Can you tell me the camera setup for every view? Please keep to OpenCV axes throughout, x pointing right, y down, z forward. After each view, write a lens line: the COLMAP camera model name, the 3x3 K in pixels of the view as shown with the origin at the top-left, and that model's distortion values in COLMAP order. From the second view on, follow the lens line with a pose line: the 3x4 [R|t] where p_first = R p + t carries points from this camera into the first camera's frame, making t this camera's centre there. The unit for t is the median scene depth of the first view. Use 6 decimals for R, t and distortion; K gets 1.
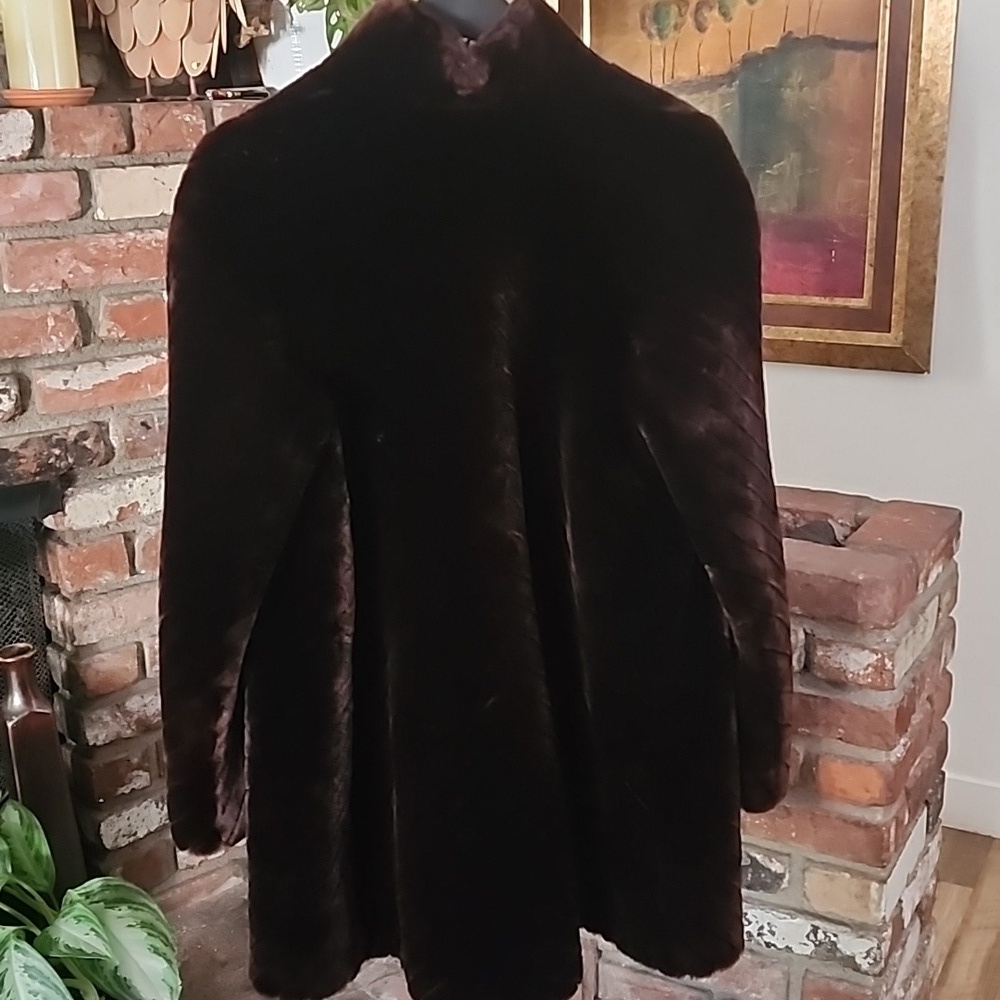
lens RADIAL K [[1403.3, 0, 511.7], [0, 1403.3, 499.0], [0, 0, 1]] dist [0.146170, -0.316780]
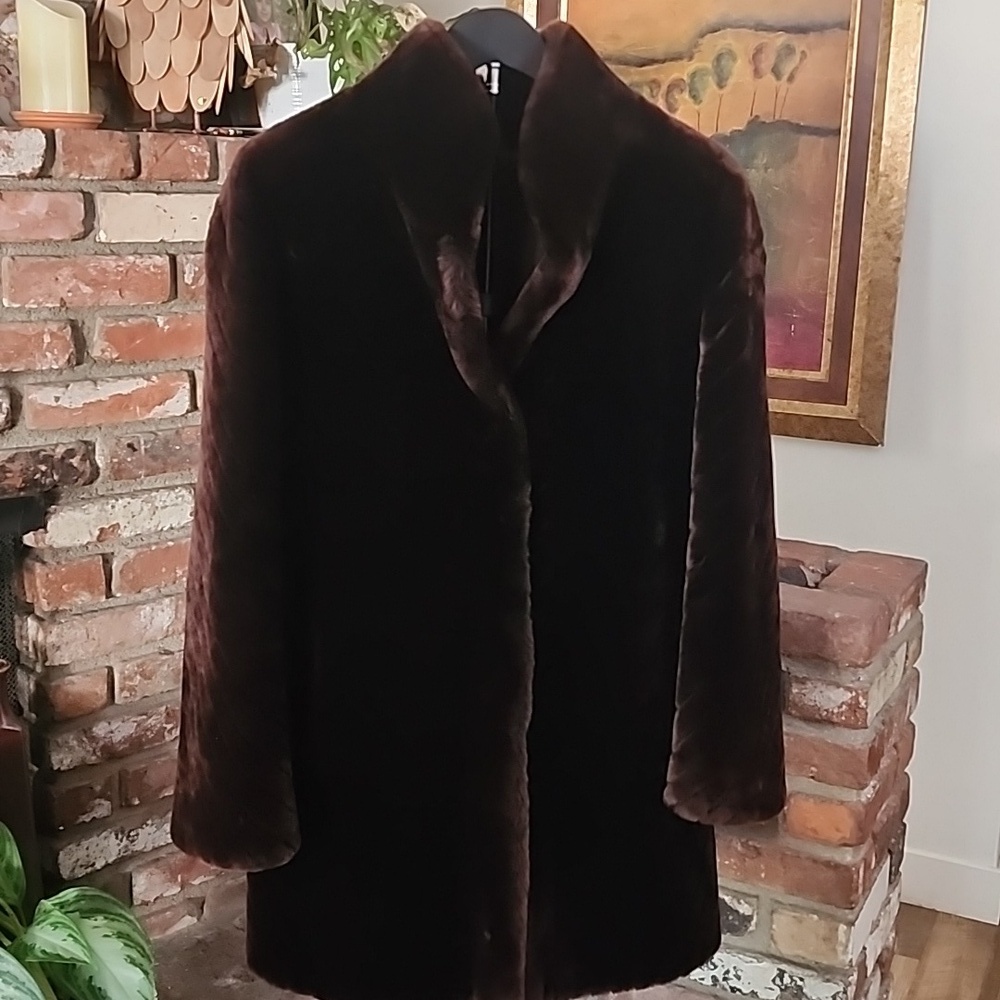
lens RADIAL K [[1400.7, 0, 507.3], [0, 1400.7, 483.5], [0, 0, 1]] dist [0.143432, -0.299691]
pose [[0.998146, 0.039029, 0.046711, -0.039028], [-0.035312, 0.996335, -0.077910, 0.043530], [-0.049581, 0.076116, 0.995865, -0.012214]]
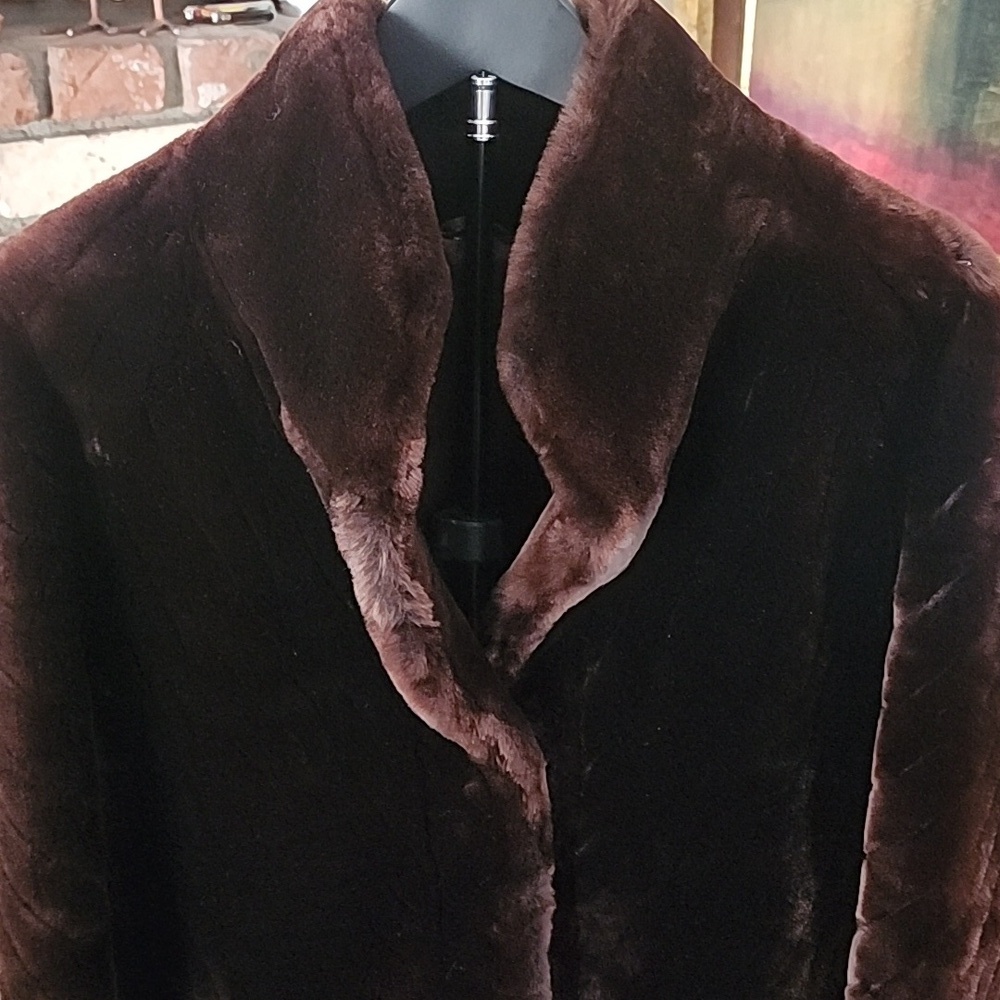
lens RADIAL K [[1444.7, 0, 500.0], [0, 1444.7, 500.0], [0, 0, 1]] dist [0.124228, -0.302881]
pose [[0.993054, 0.066327, -0.097182, 0.022758], [-0.054024, 0.990789, 0.124175, -0.156706], [0.104523, -0.118062, 0.987490, 0.306717]]
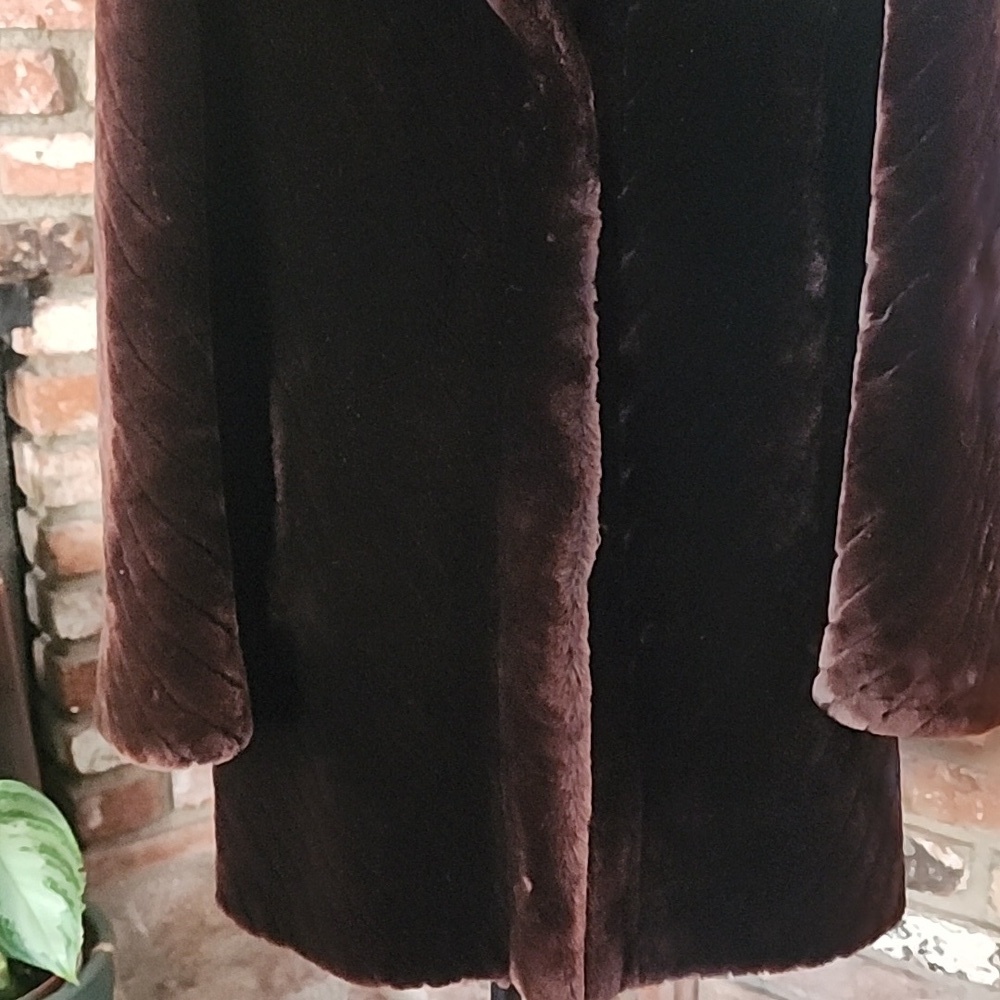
lens RADIAL K [[1444.7, 0, 500.0], [0, 1444.7, 500.0], [0, 0, 1]] dist [0.124228, -0.302881]
pose [[0.992691, 0.054752, -0.107551, 0.028624], [-0.055050, 0.998484, 0.000195, 0.088721], [0.107399, 0.005727, 0.994200, 0.235779]]
